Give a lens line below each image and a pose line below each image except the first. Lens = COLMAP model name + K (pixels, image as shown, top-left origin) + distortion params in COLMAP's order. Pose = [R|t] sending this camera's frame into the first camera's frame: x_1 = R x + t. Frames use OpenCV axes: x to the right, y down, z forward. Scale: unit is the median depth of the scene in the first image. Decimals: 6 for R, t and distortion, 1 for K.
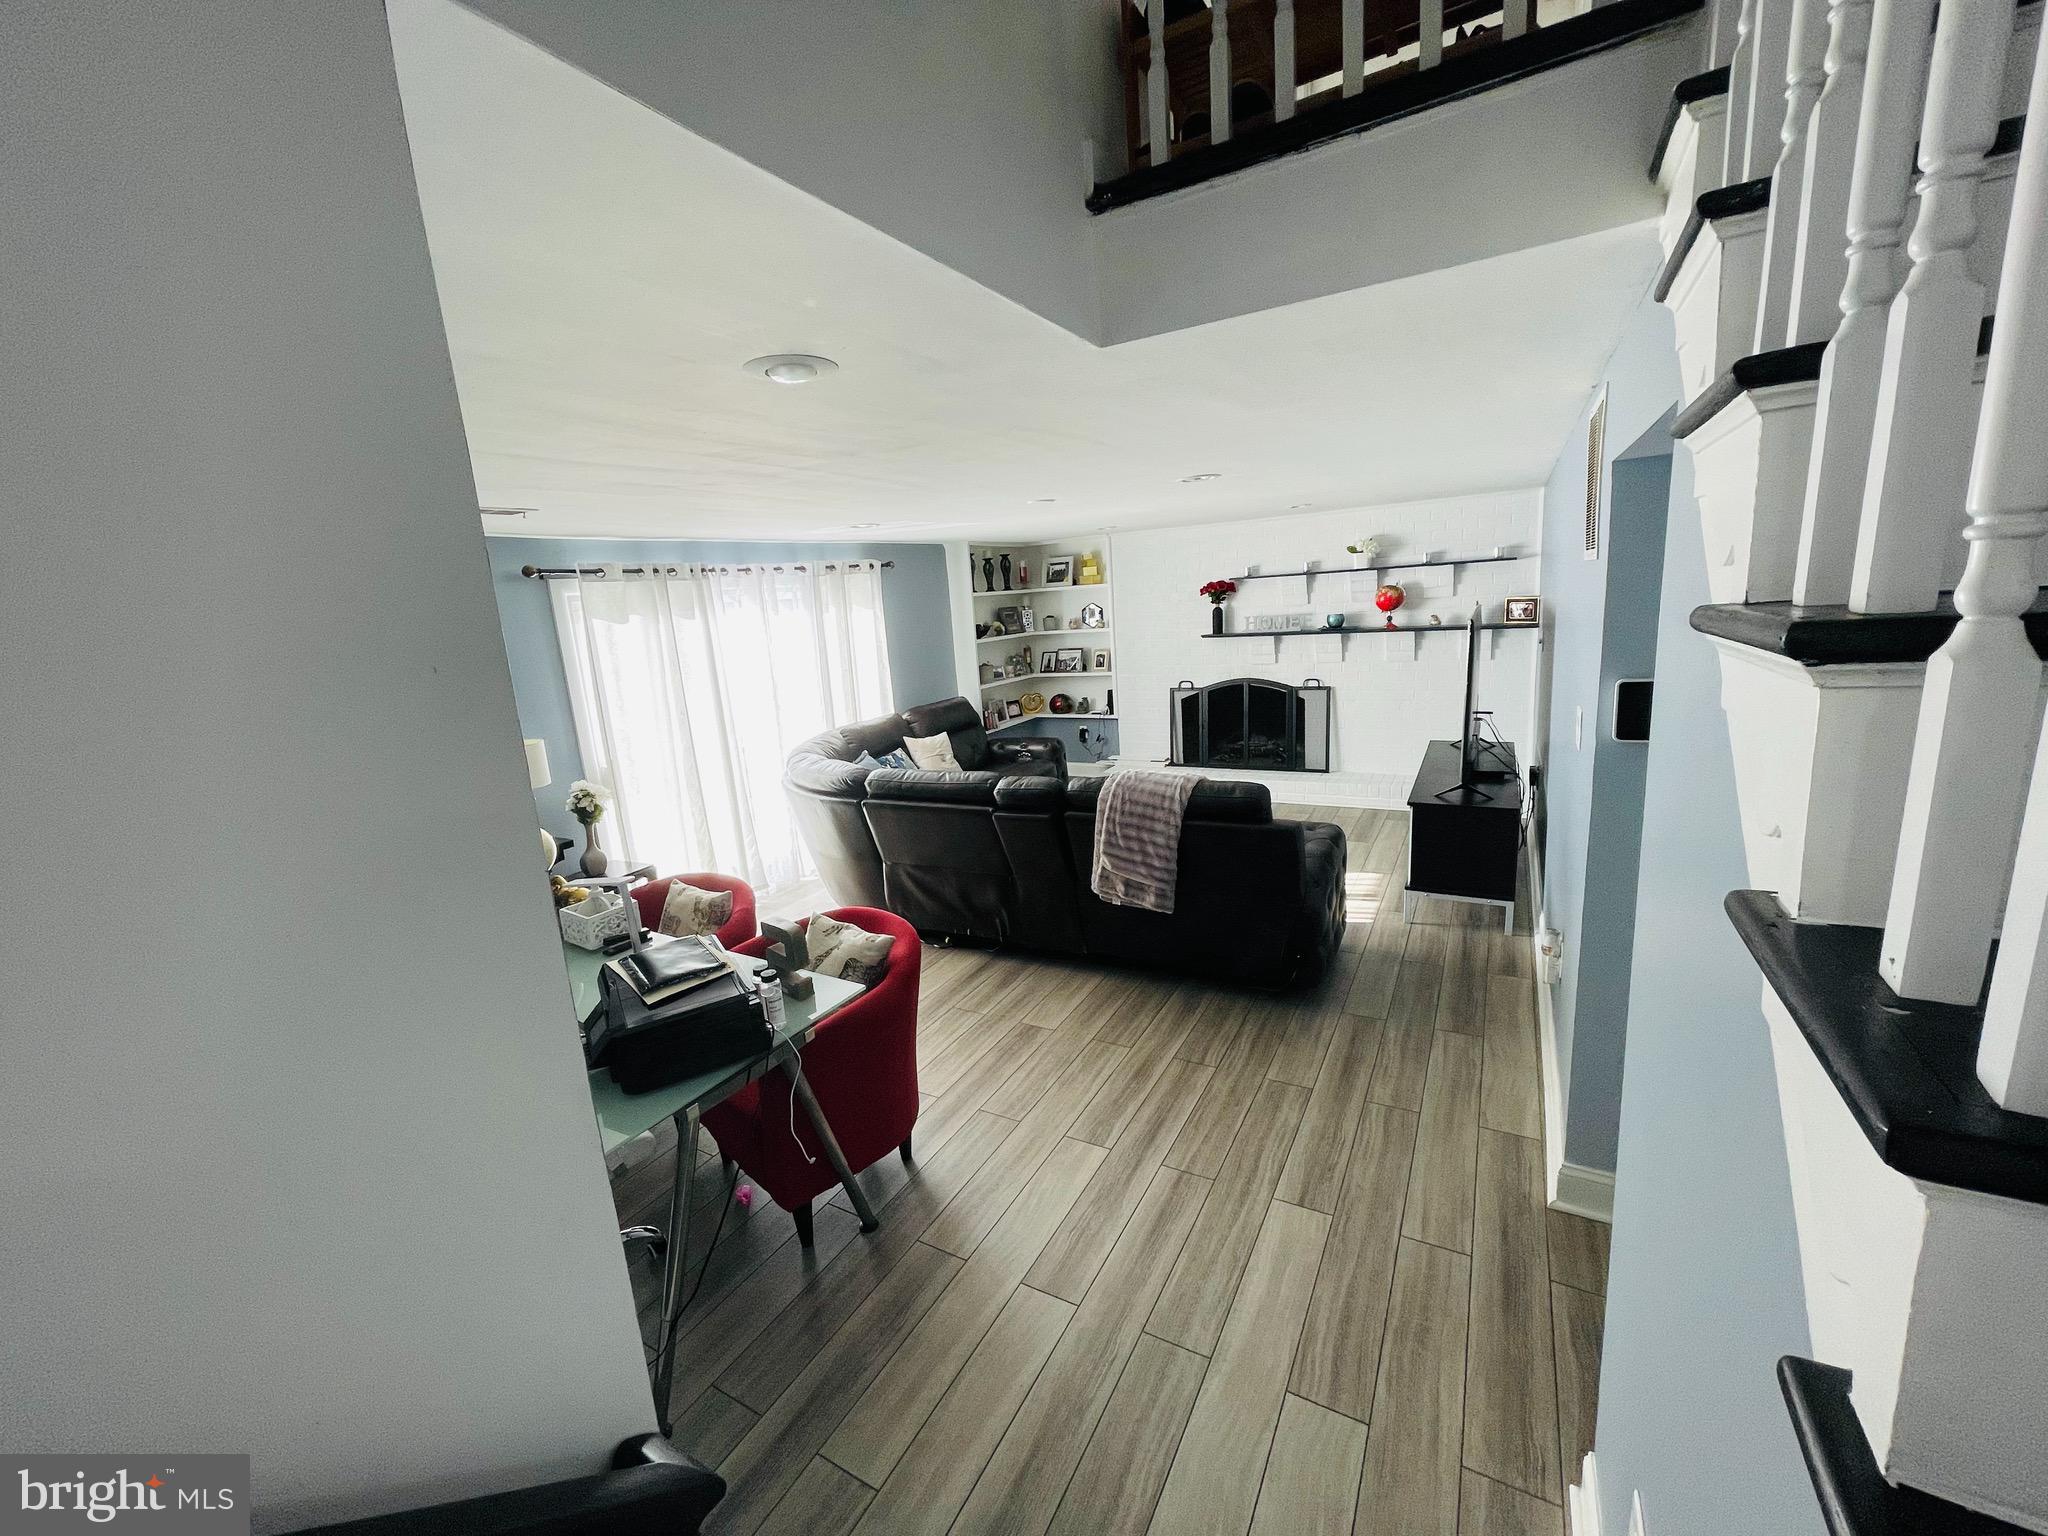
lens RADIAL K [[819.8, 0, 1018.9], [0, 819.8, 769.7], [0, 0, 1]] dist [-0.000145, -0.000094]
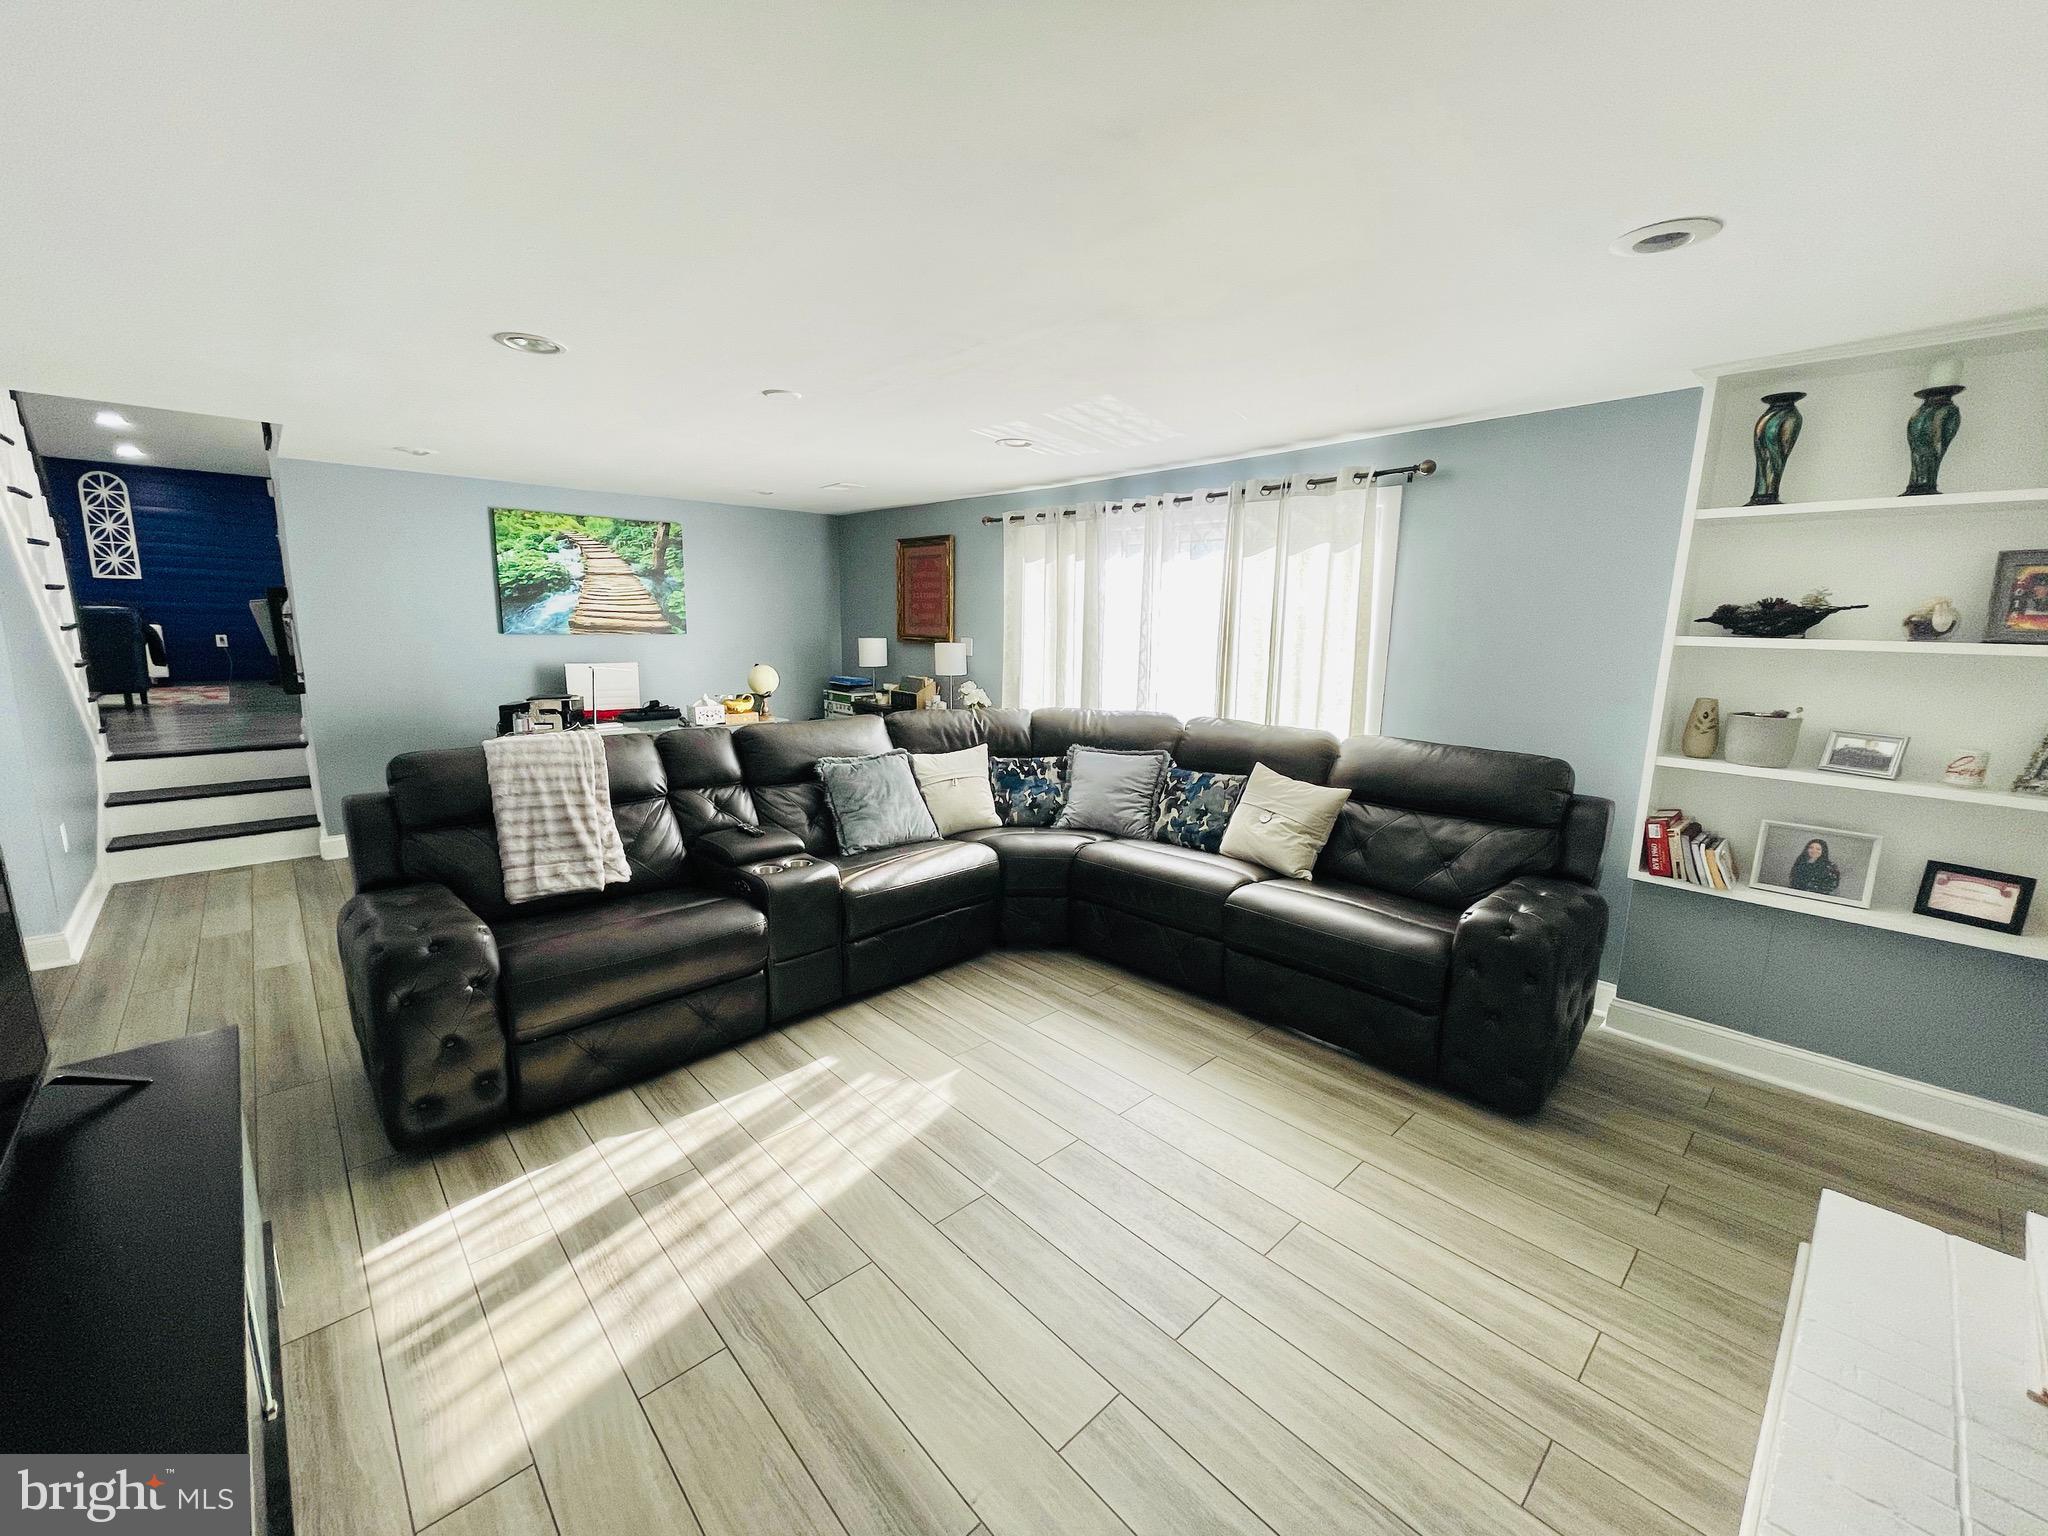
lens RADIAL K [[827.1, 0, 1017.1], [0, 827.1, 765.7], [0, 0, 1]] dist [-0.011989, 0.006205]
pose [[-0.297323, 0.238748, -0.924445, 0.581578], [-0.189128, 0.934318, 0.302126, -0.228548], [0.935858, 0.264668, -0.232640, 1.174485]]
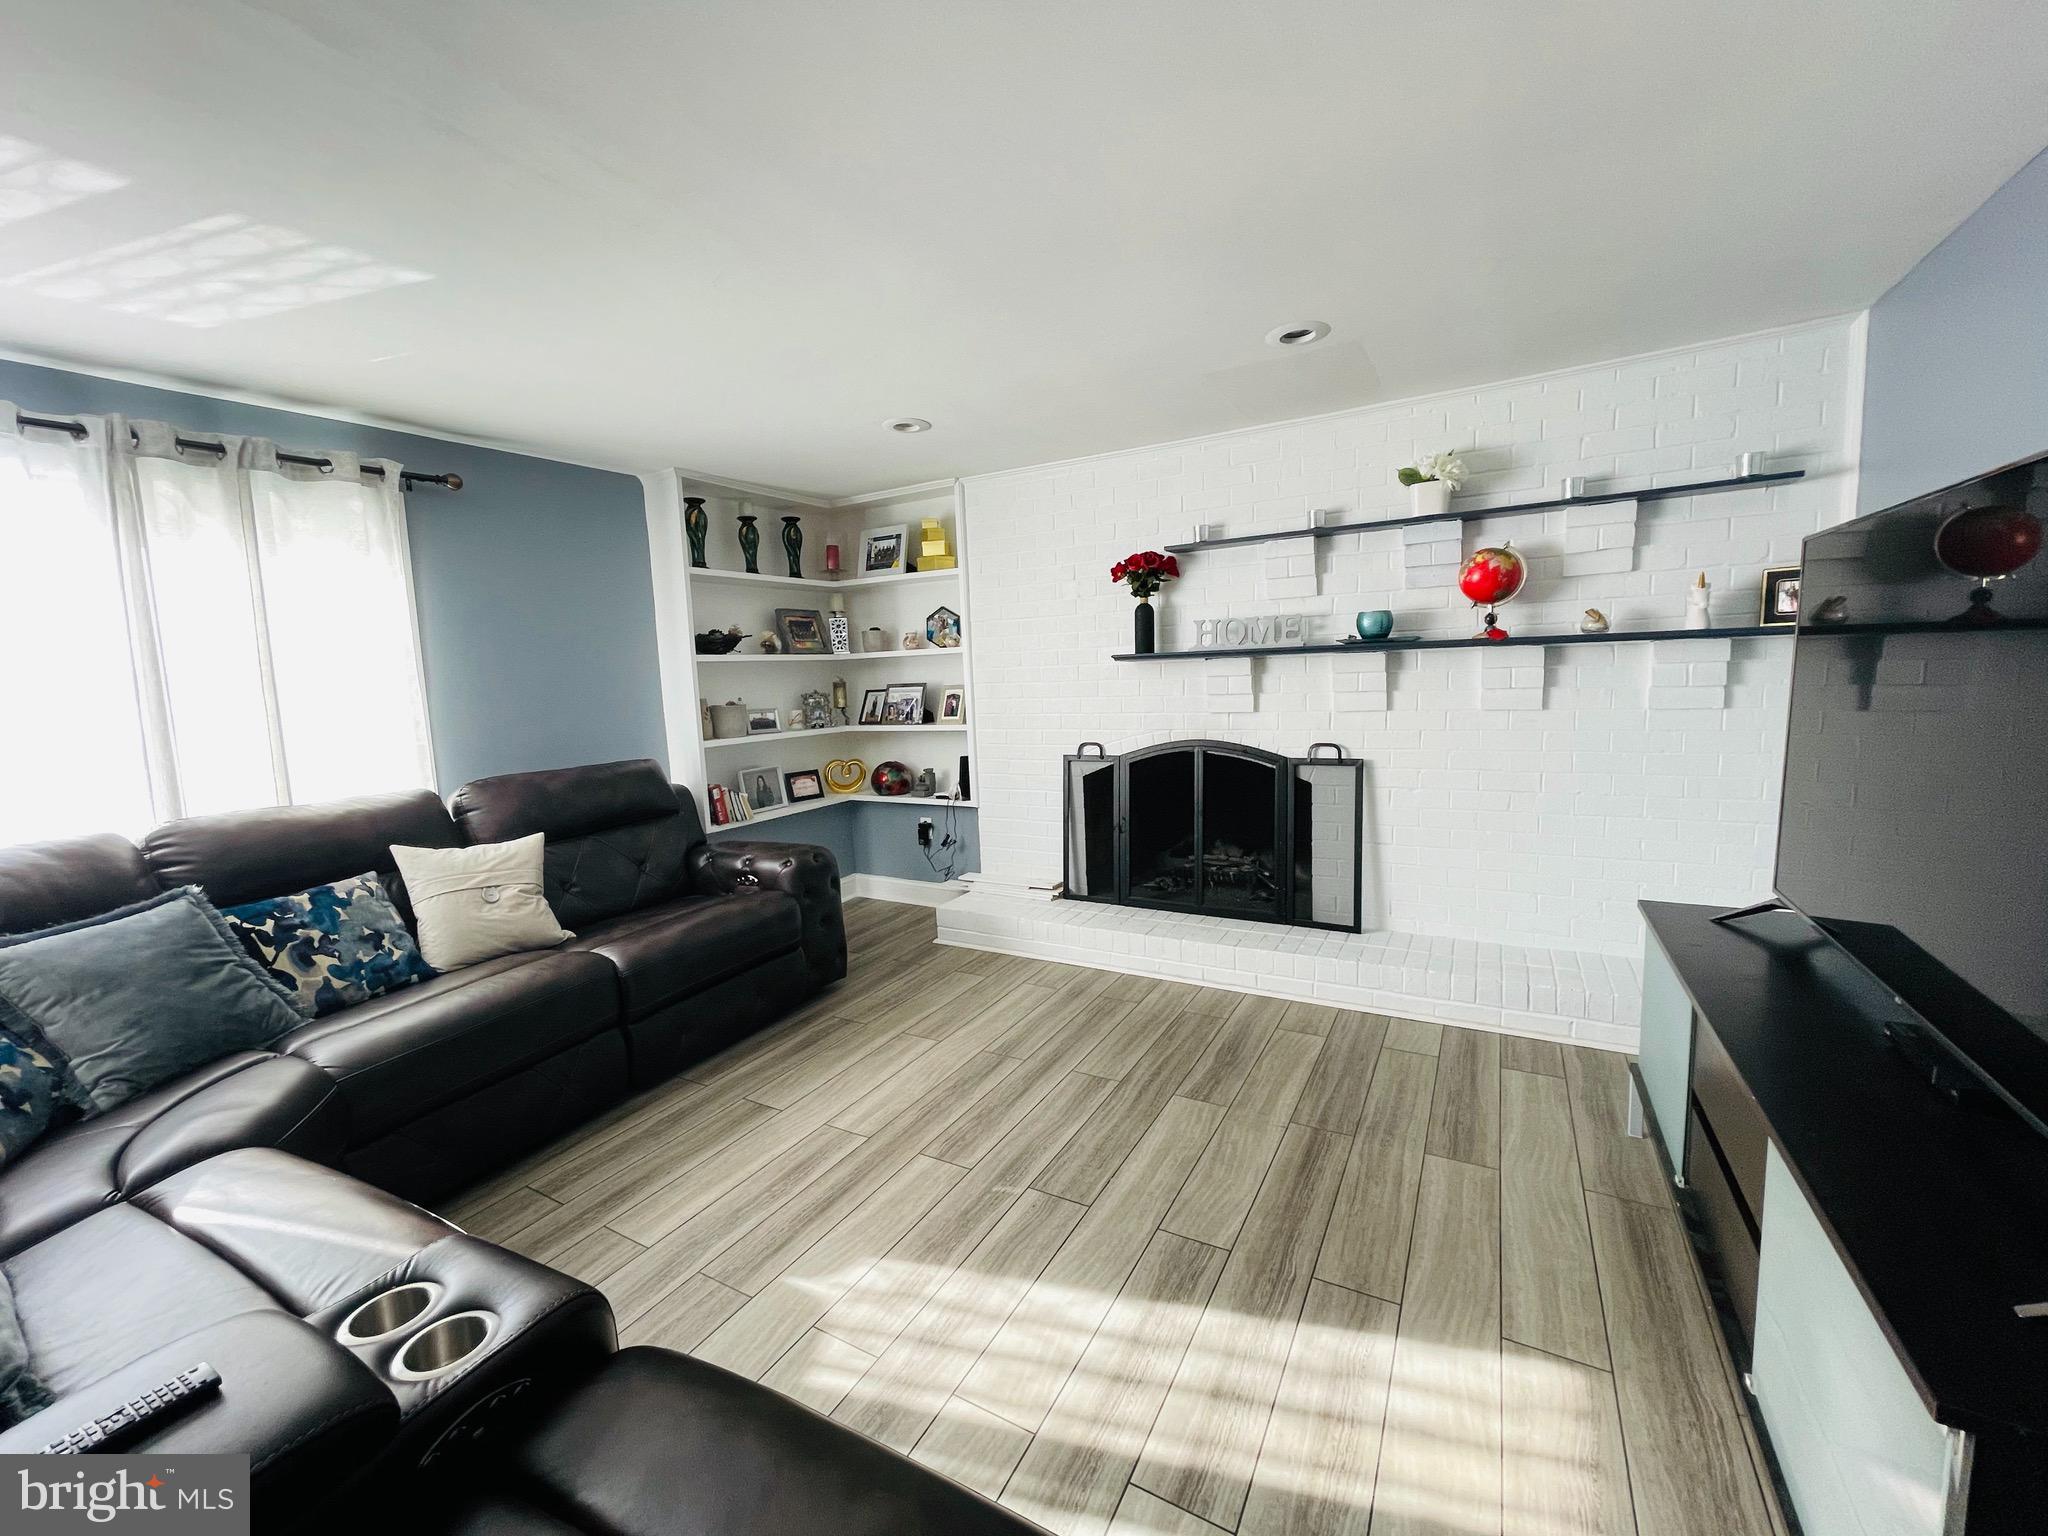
lens RADIAL K [[827.1, 0, 1017.1], [0, 827.1, 765.7], [0, 0, 1]] dist [-0.011989, 0.006205]
pose [[0.999615, 0.027606, 0.002630, 0.226811], [-0.027253, 0.995486, -0.090914, -0.062308], [-0.005128, 0.090808, 0.995855, 0.675167]]
